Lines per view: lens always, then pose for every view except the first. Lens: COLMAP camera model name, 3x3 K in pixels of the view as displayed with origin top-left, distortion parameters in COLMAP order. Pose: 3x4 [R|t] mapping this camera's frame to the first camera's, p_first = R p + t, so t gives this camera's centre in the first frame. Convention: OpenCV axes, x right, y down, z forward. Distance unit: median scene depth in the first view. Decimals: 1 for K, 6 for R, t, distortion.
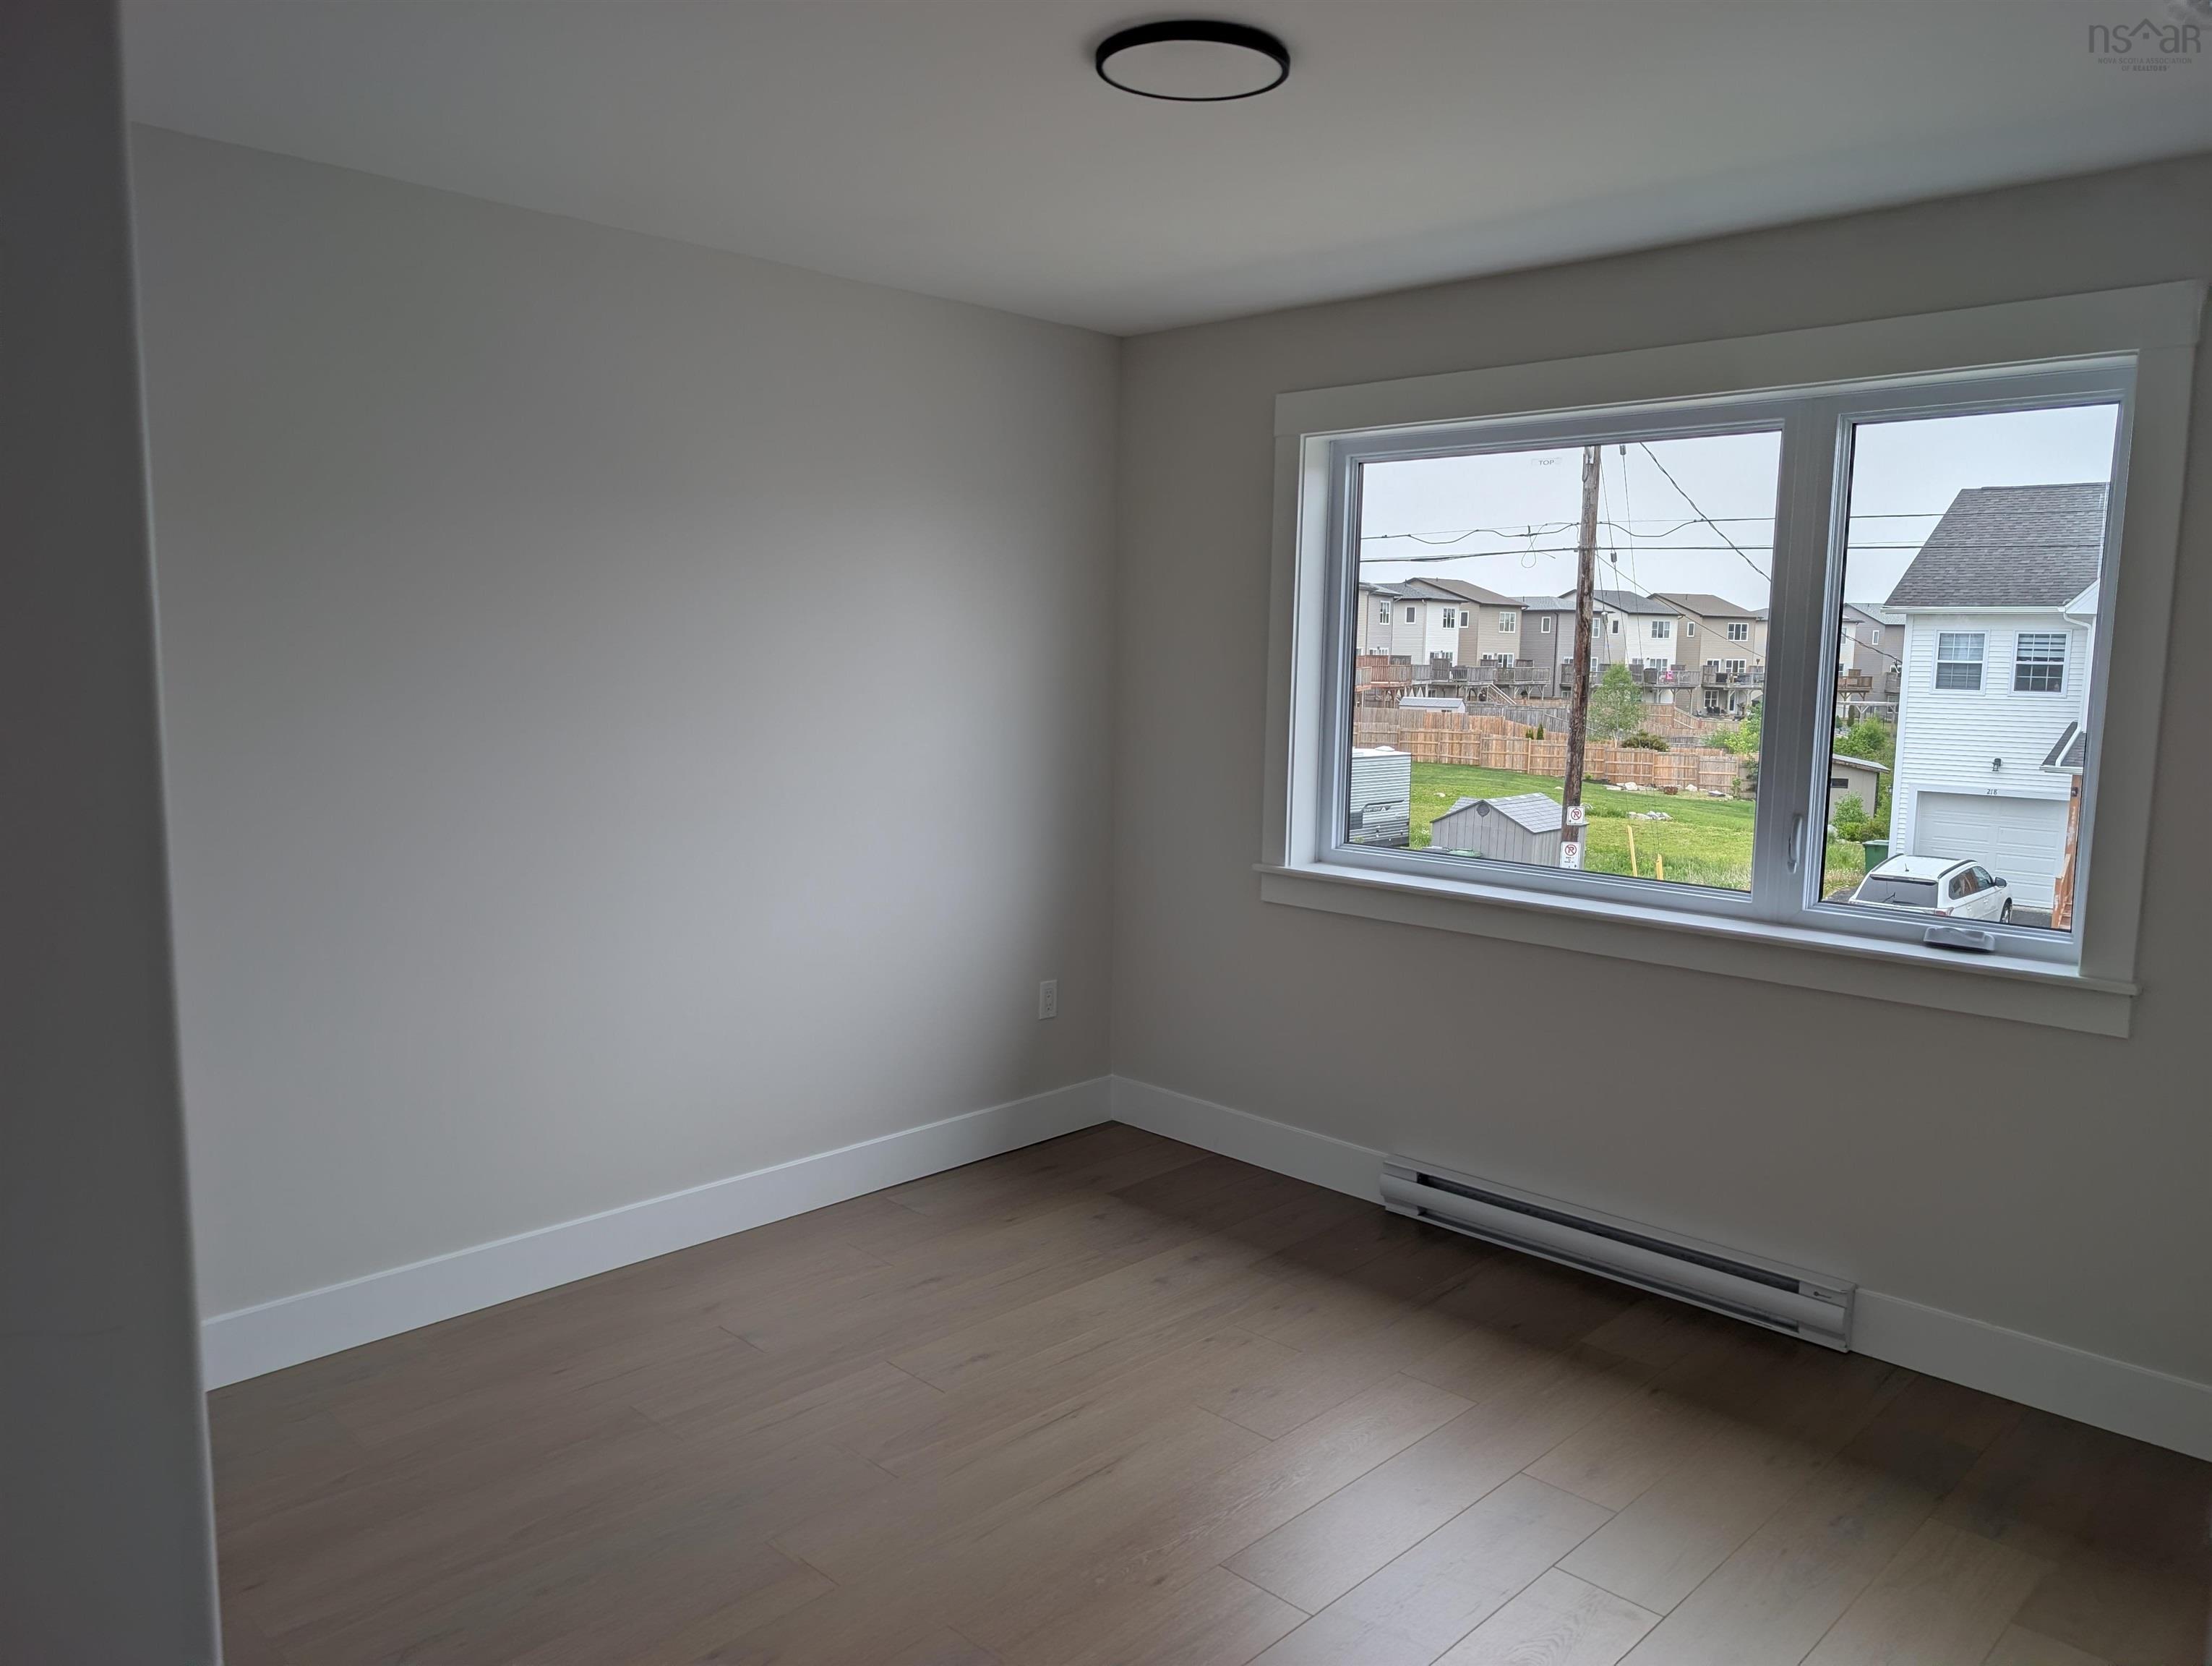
lens RADIAL K [[1592.6, 0, 1046.1], [0, 1592.6, 853.8], [0, 0, 1]] dist [0.022677, -0.017933]
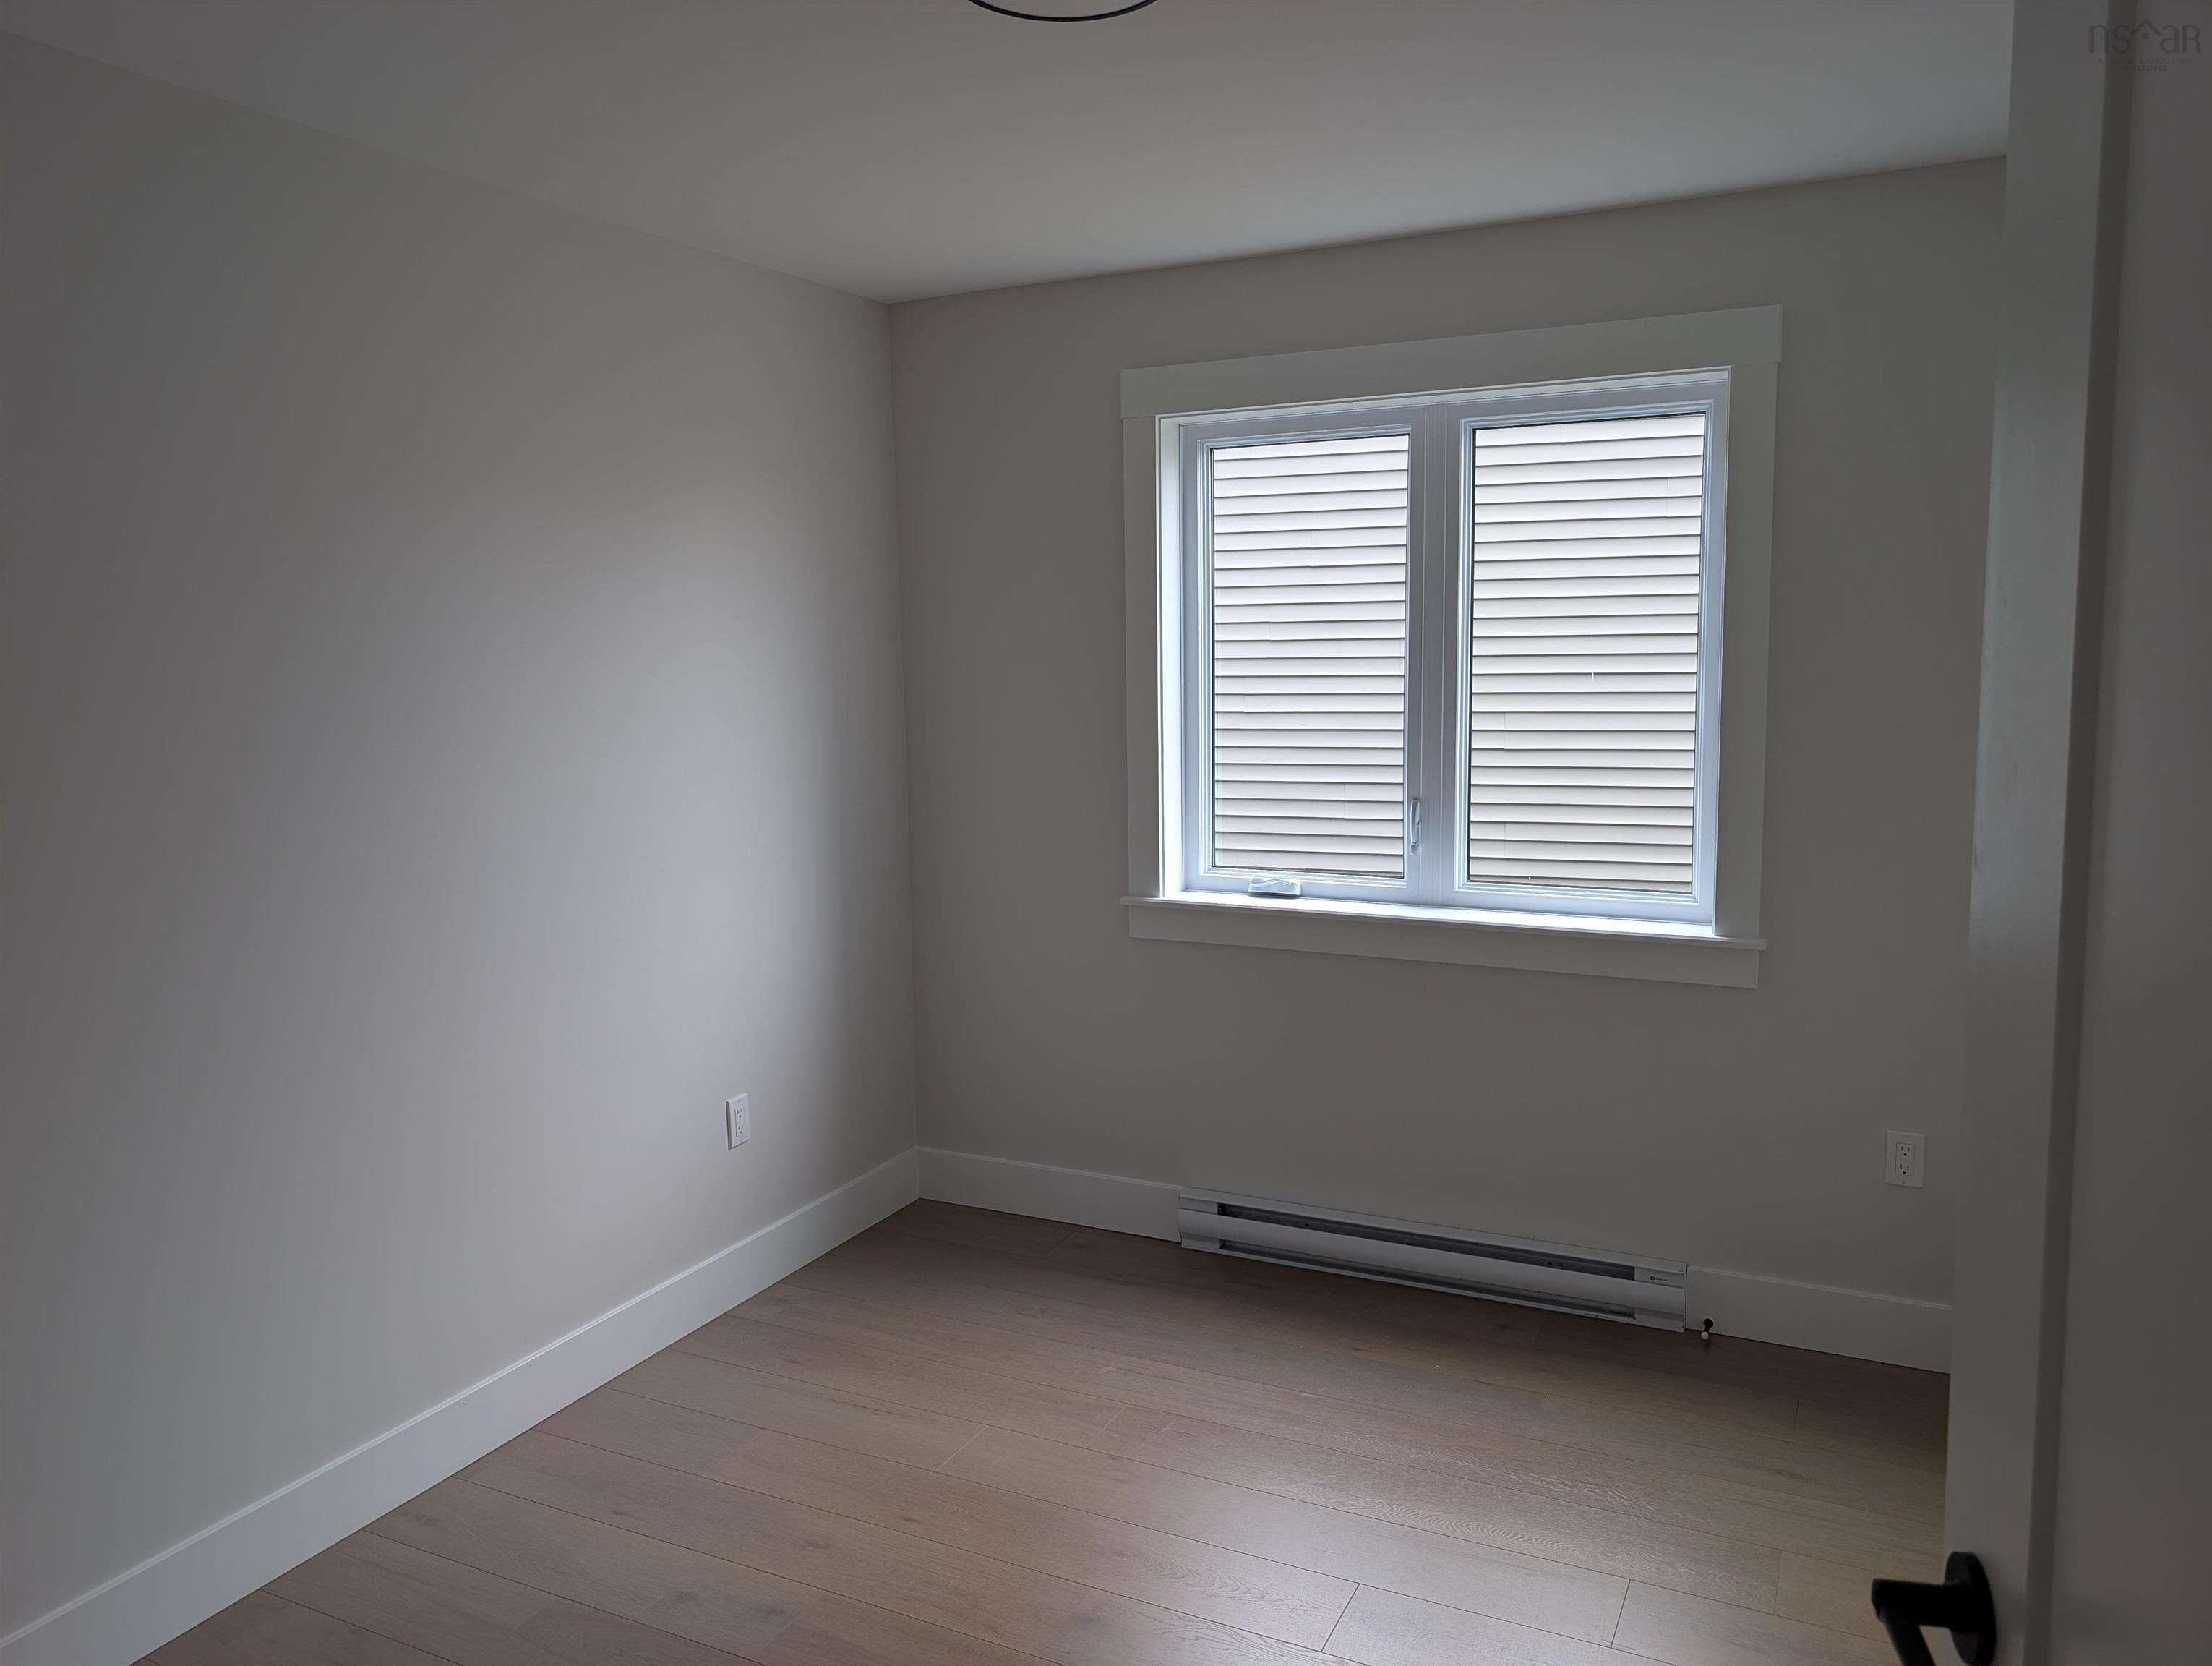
lens RADIAL K [[1592.6, 0, 1098.0], [0, 1592.6, 833.9], [0, 0, 1]] dist [0.022677, -0.017933]
pose [[0.940457, -0.062753, 0.334070, -0.161356], [0.067712, 0.997700, -0.003208, -0.024520], [-0.333101, 0.025638, 0.942543, 0.151735]]
